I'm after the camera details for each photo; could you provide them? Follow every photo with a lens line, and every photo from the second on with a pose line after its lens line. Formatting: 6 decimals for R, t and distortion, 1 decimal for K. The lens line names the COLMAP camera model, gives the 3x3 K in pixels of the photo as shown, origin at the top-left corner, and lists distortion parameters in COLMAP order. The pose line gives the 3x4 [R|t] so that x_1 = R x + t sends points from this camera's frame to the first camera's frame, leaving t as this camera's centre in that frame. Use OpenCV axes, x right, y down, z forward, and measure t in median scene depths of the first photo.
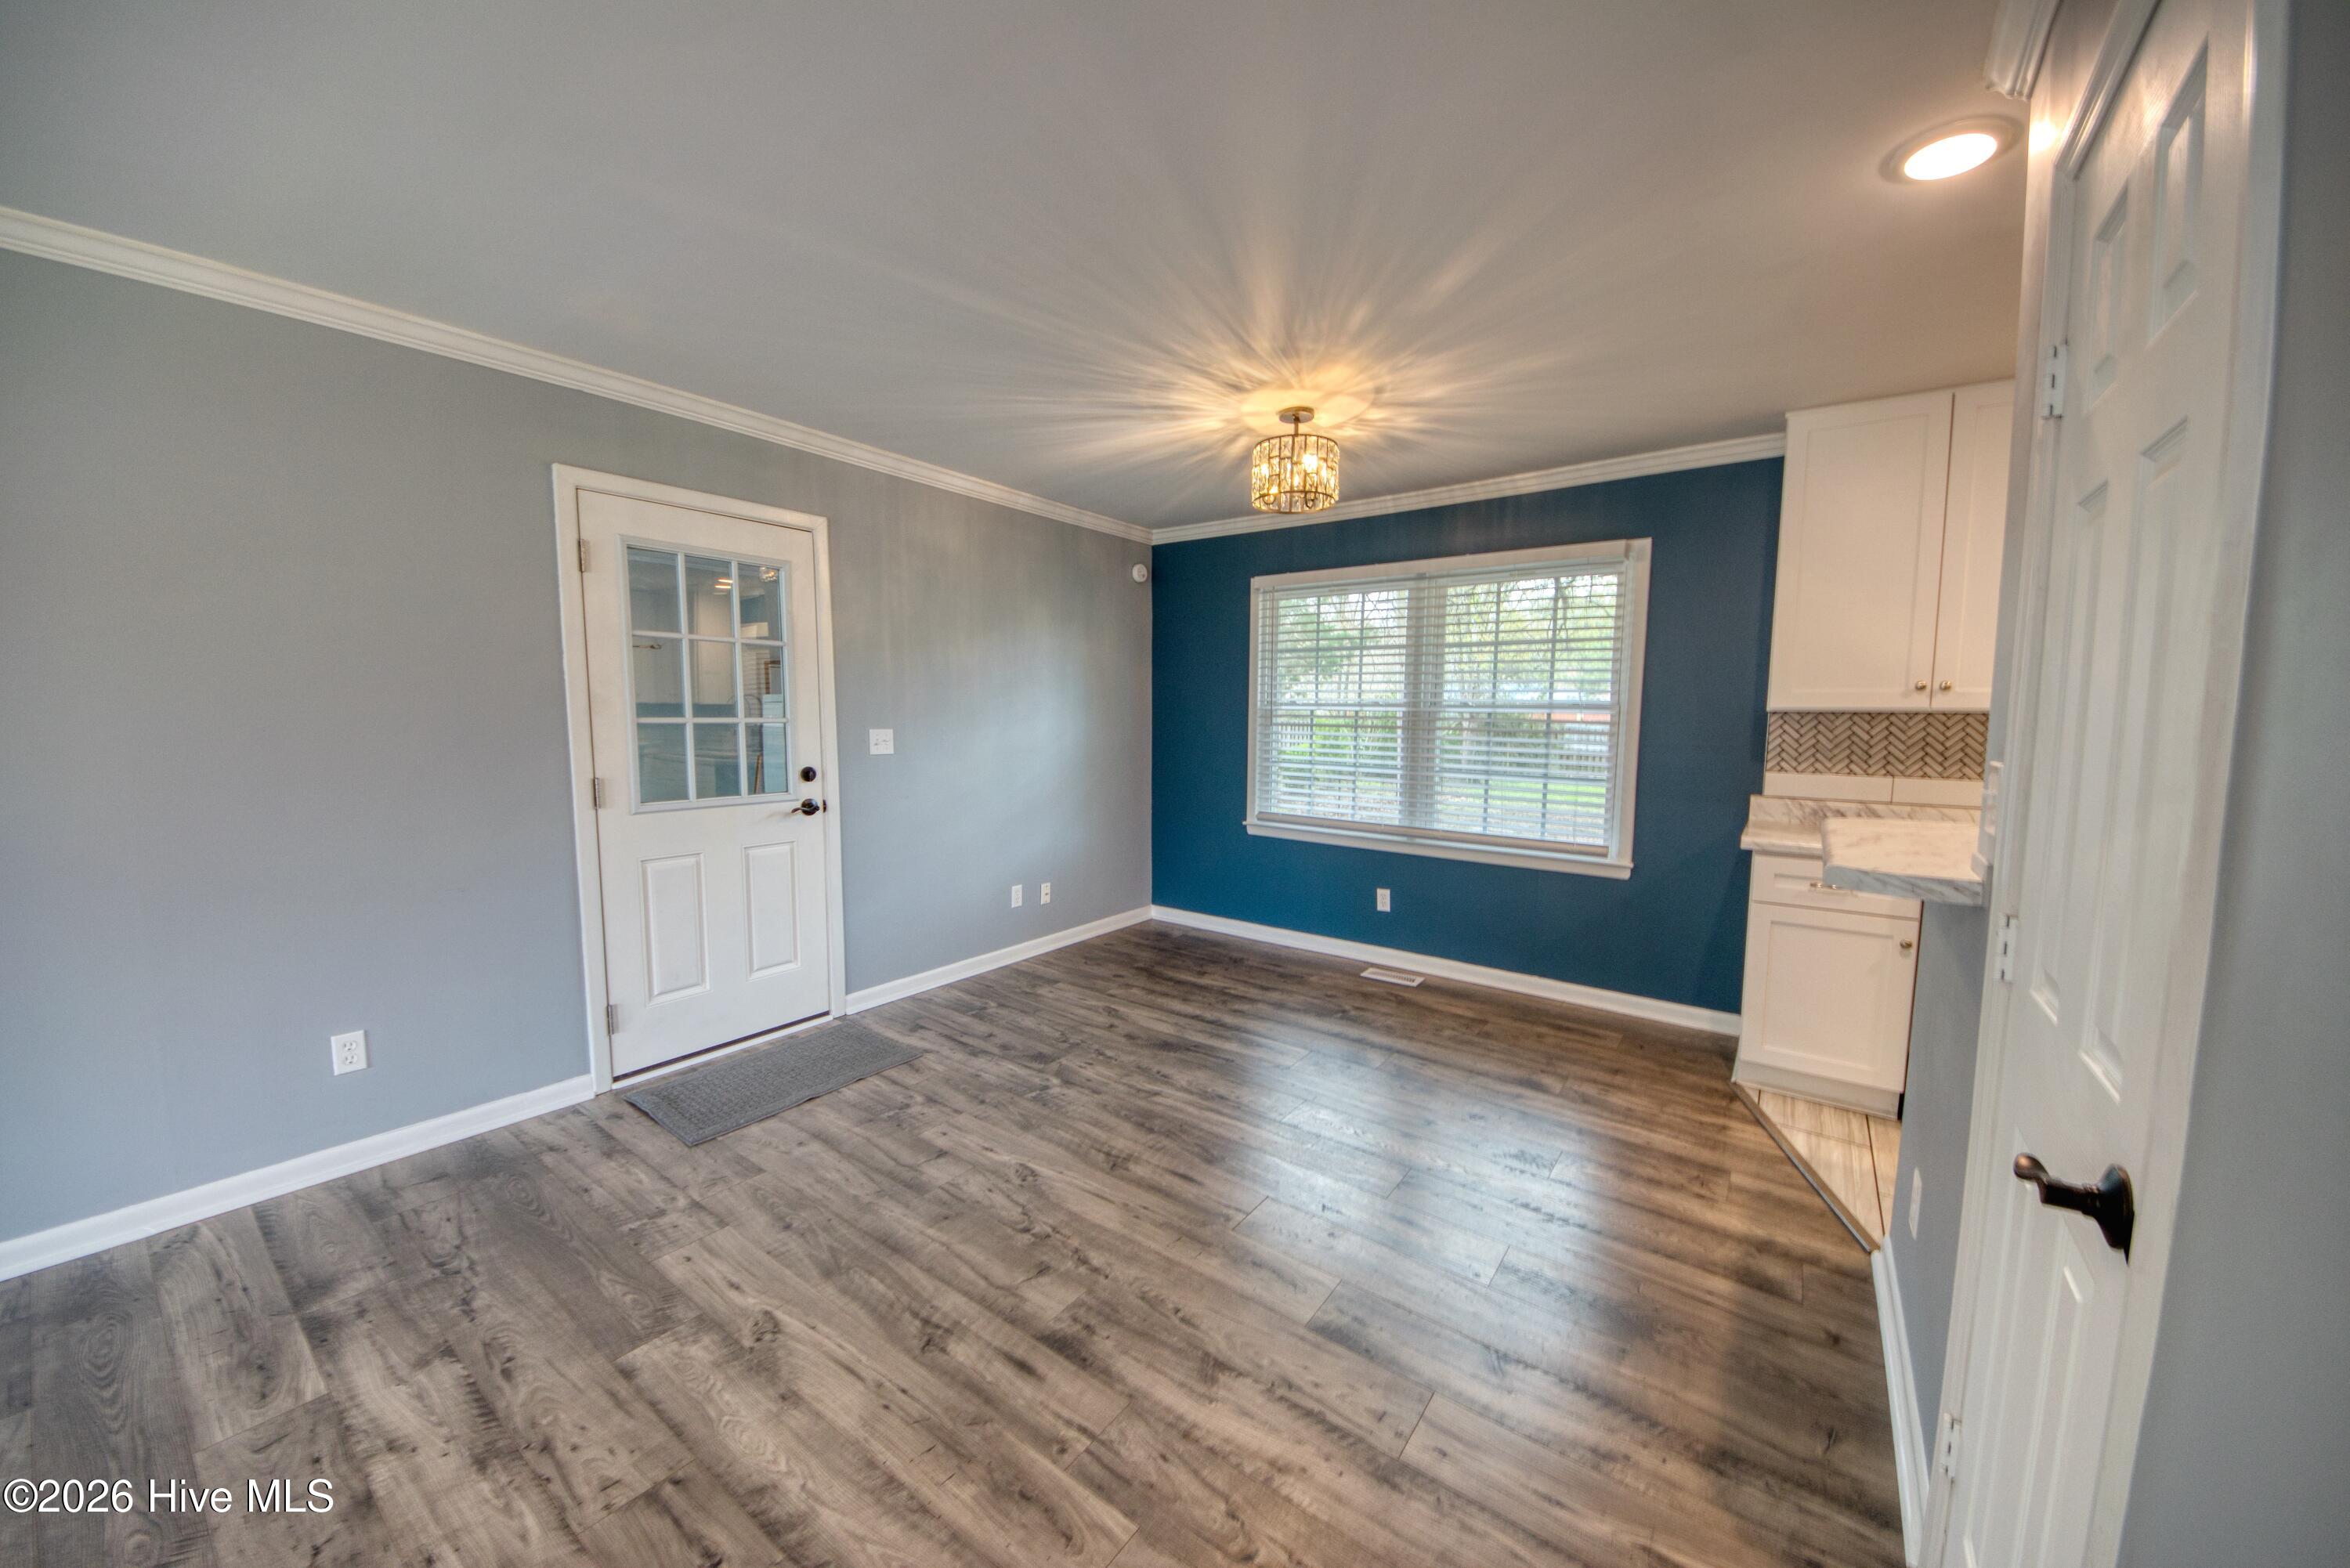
lens RADIAL K [[827.8, 0, 1181.7], [0, 827.8, 788.4], [0, 0, 1]] dist [0.040173, -0.029316]
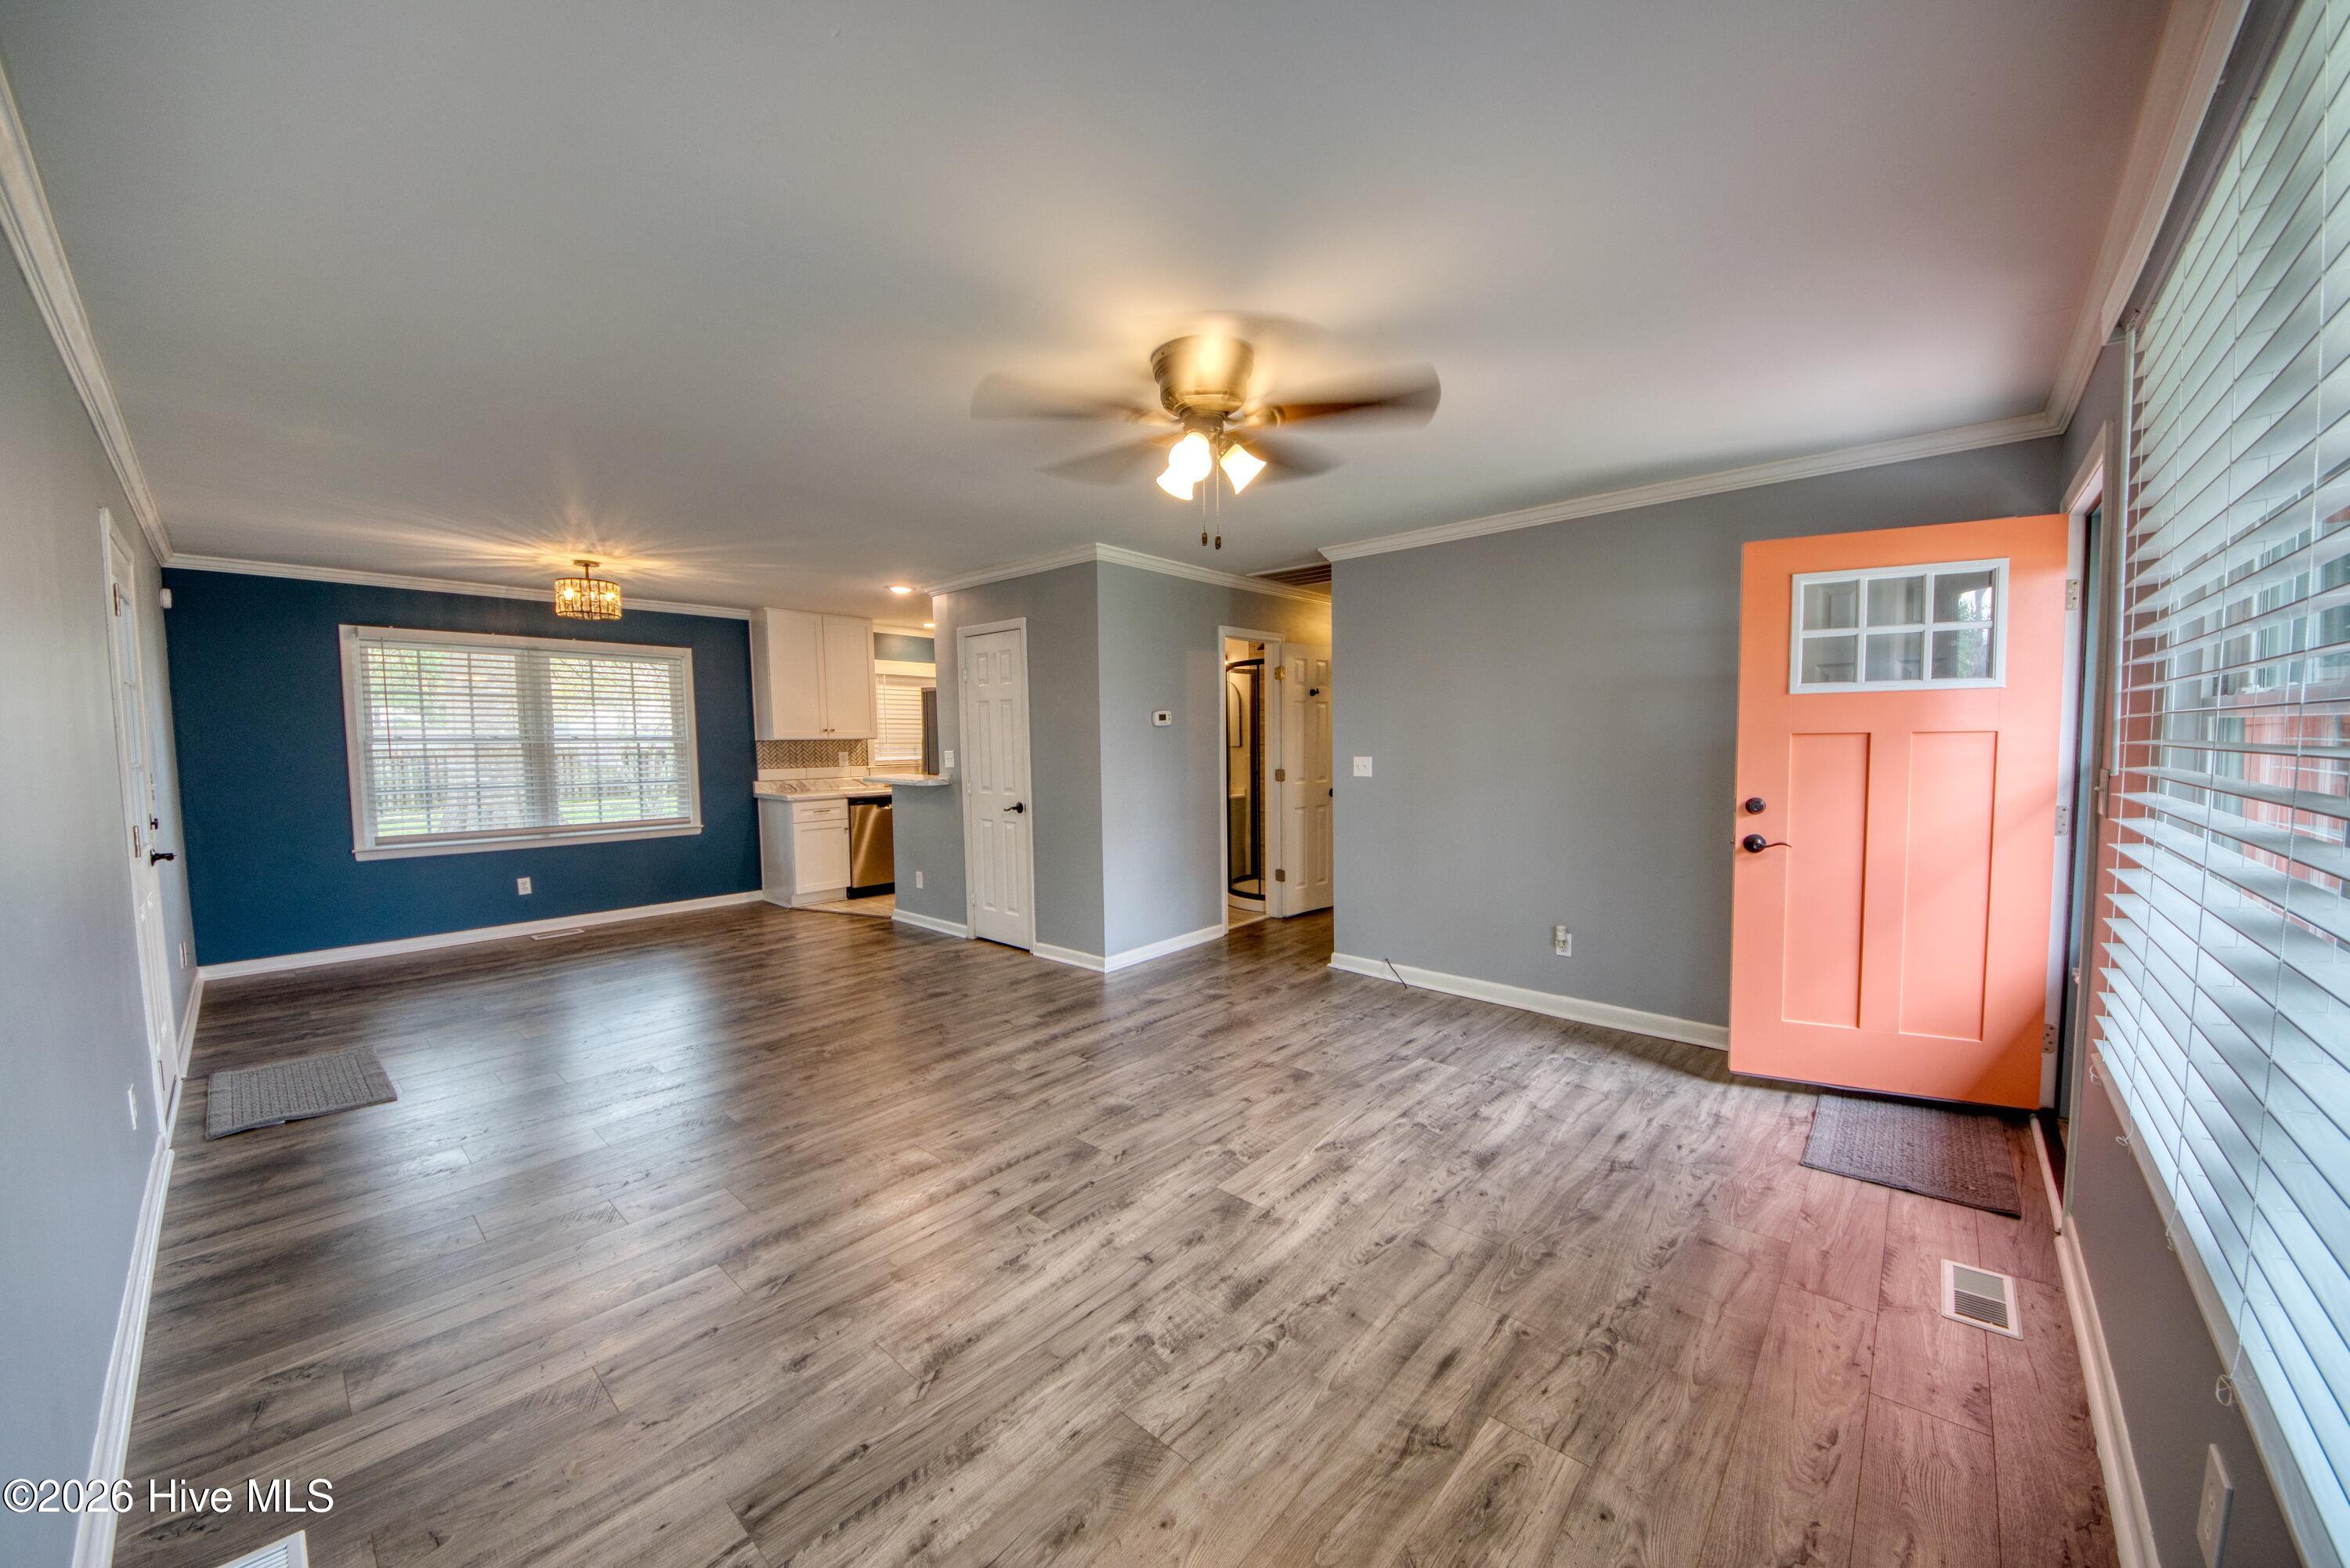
lens RADIAL K [[827.8, 0, 1181.7], [0, 827.8, 788.4], [0, 0, 1]] dist [0.040173, -0.029316]
pose [[0.096786, -0.071854, 0.992708, -1.346231], [0.105425, 0.992520, 0.061562, 0.010882], [-0.989706, 0.098698, 0.103637, -0.265716]]
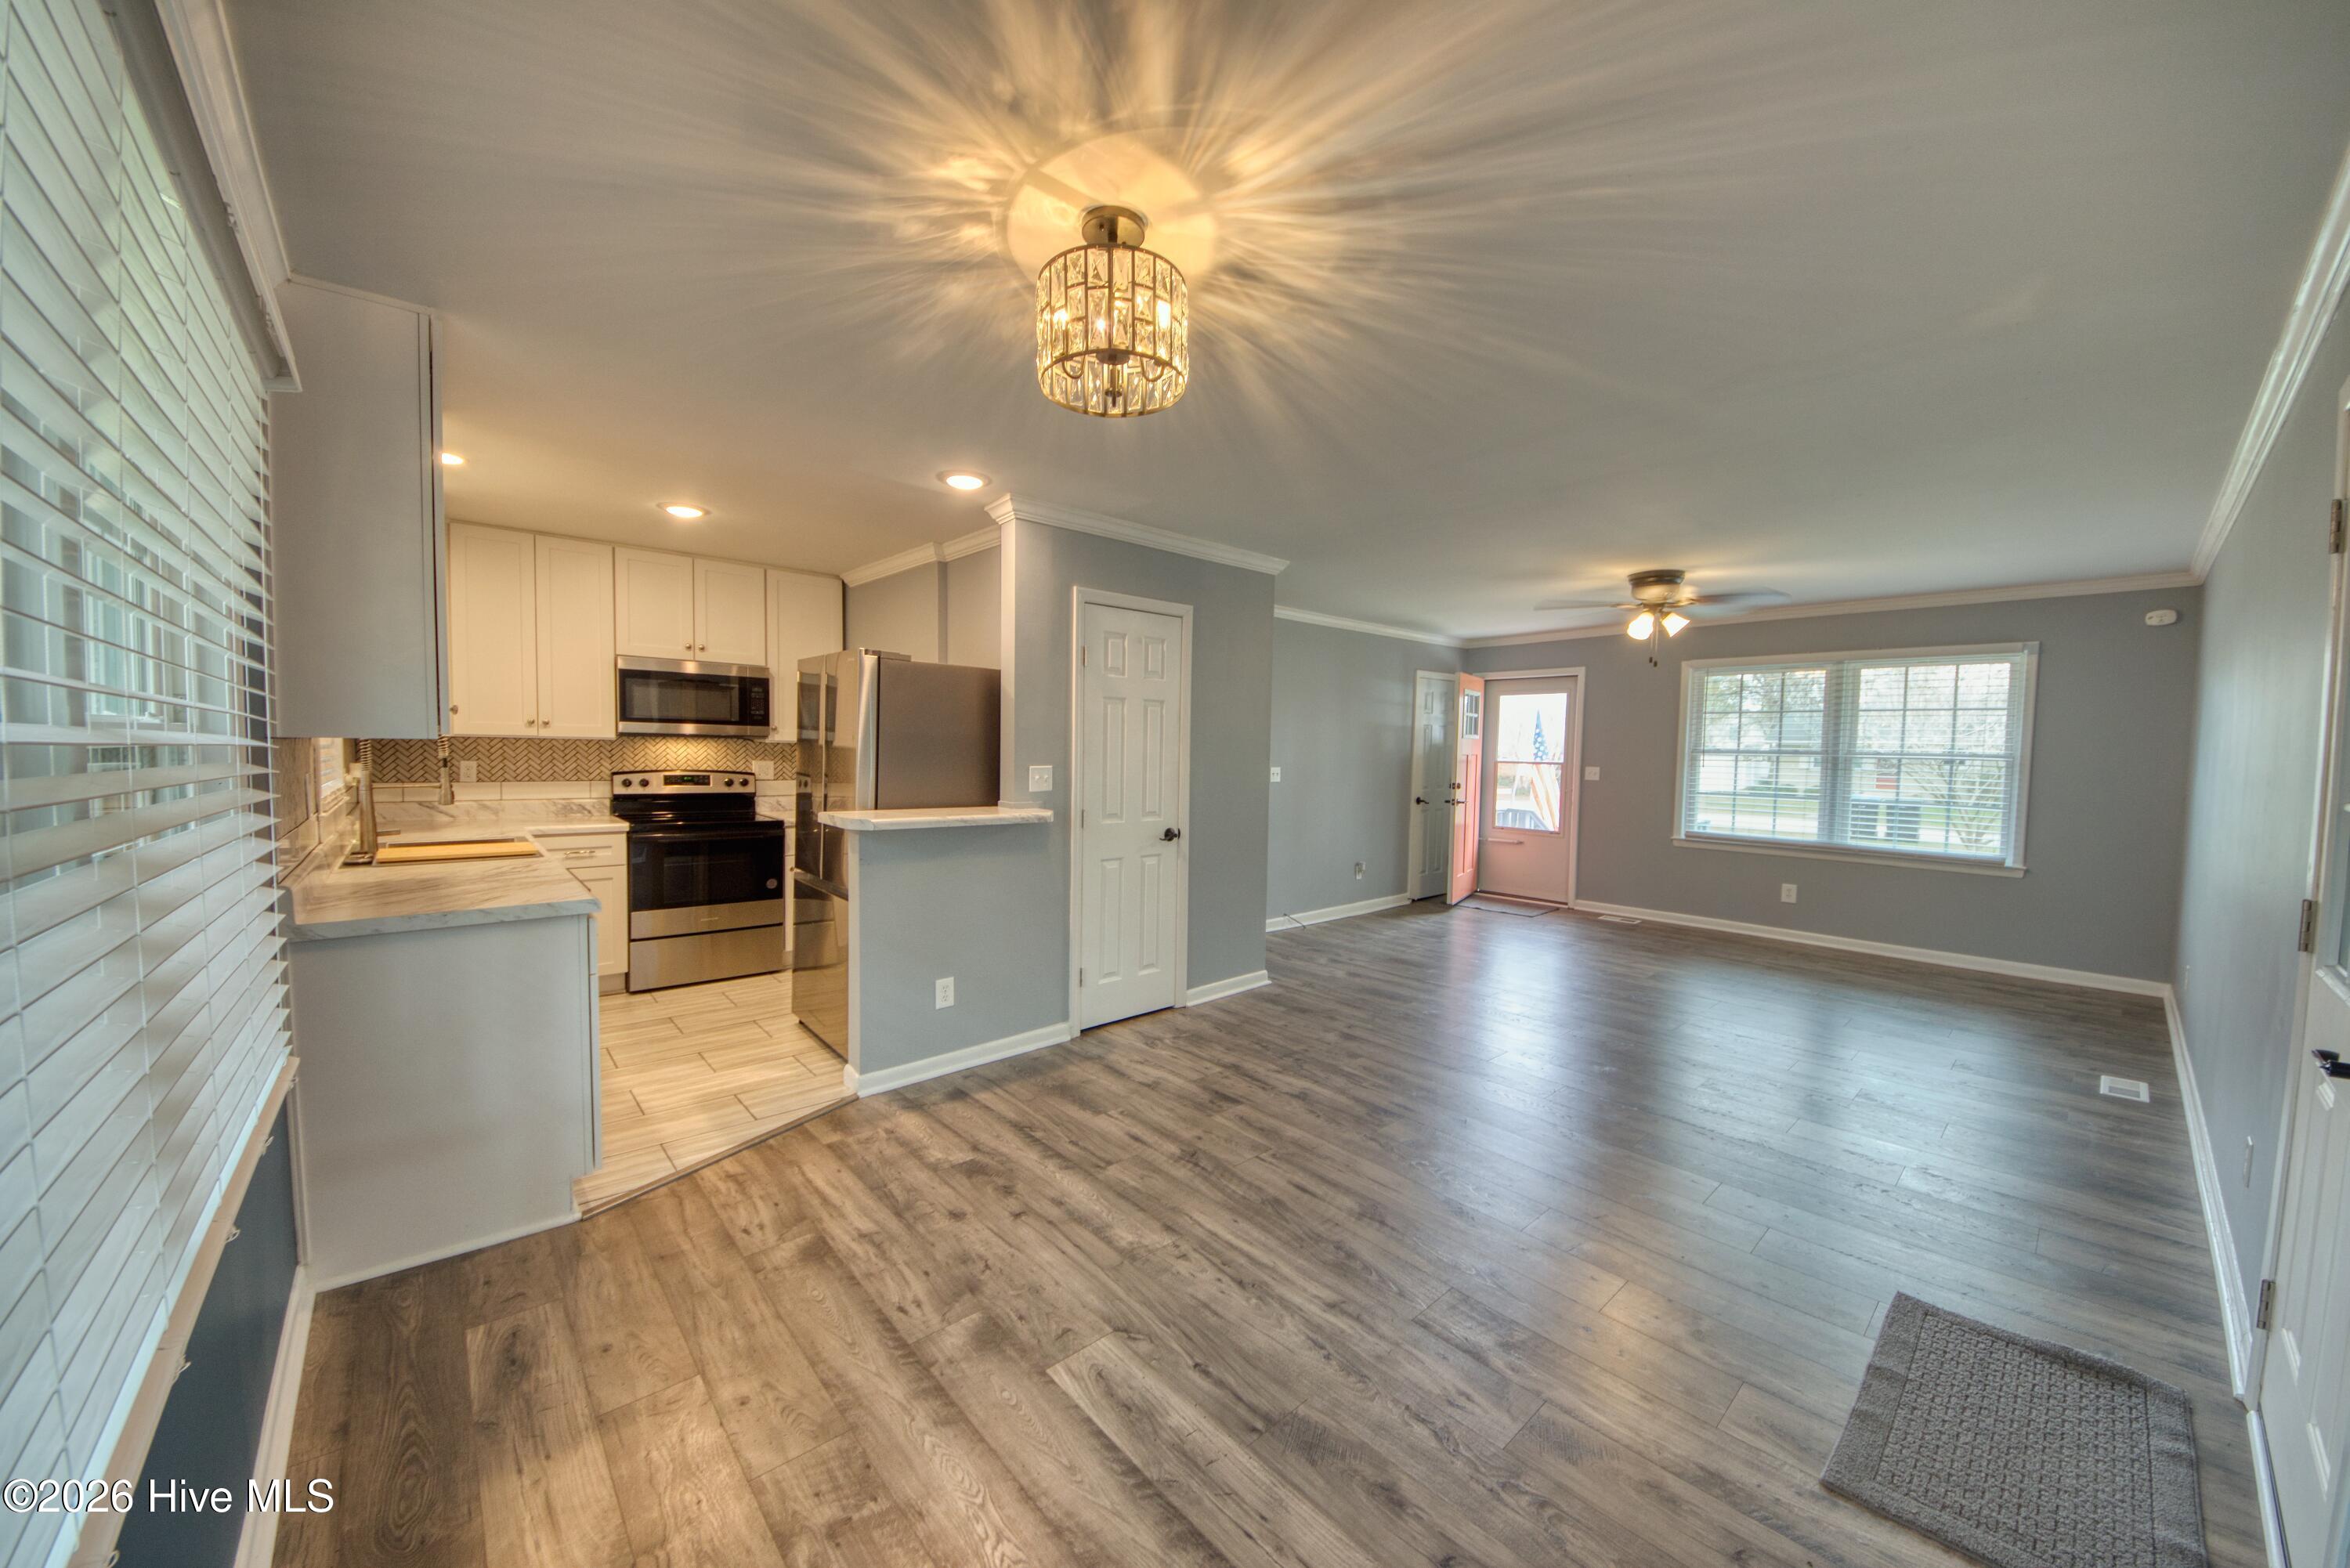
lens RADIAL K [[827.8, 0, 1181.7], [0, 827.8, 788.4], [0, 0, 1]] dist [0.040173, -0.029316]
pose [[-0.978197, -0.033247, 0.205001, -0.034219], [-0.003731, 0.989757, 0.142715, -0.149506], [-0.207646, 0.138838, -0.968301, 1.514369]]
